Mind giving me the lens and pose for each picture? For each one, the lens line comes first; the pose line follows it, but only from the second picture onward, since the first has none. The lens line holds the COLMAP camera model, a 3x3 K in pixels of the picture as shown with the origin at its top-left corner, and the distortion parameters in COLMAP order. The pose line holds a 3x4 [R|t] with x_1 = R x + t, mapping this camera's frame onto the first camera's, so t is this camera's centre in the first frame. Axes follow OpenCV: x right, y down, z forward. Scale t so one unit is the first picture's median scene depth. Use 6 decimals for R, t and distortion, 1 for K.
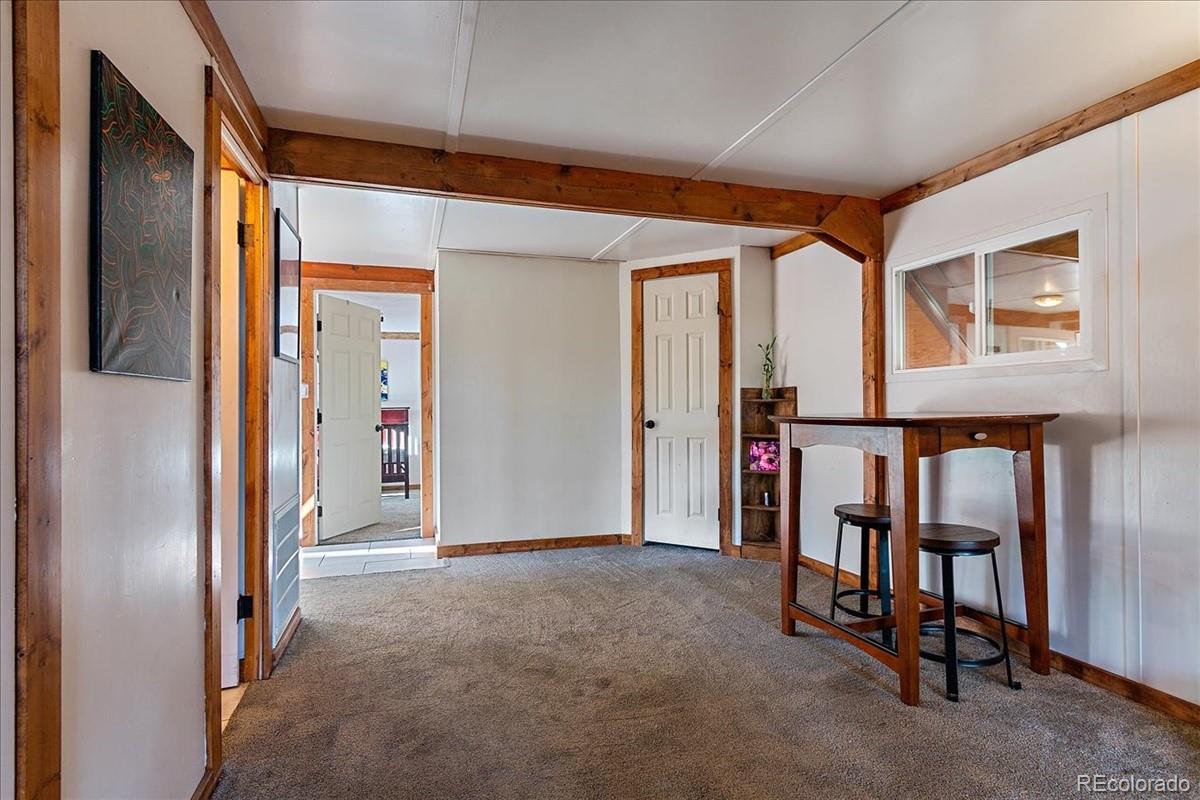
lens RADIAL K [[608.0, 0, 597.9], [0, 608.0, 405.4], [0, 0, 1]] dist [0.001947, 0.000098]
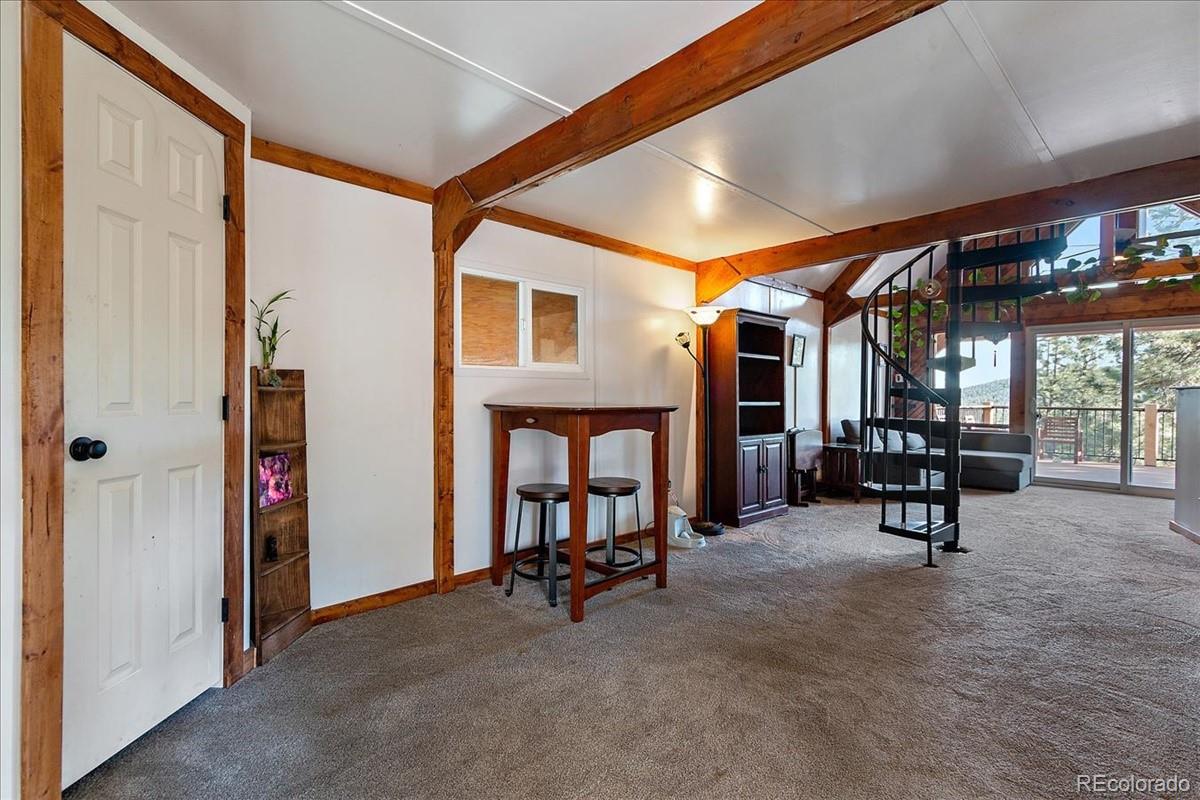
lens RADIAL K [[547.3, 0, 596.1], [0, 547.3, 398.7], [0, 0, 1]] dist [0.005935, -0.000747]
pose [[-0.442172, -0.002849, 0.896926, -0.365387], [-0.007988, 0.999968, -0.000762, -0.000663], [-0.896895, -0.007502, -0.442180, 0.951310]]
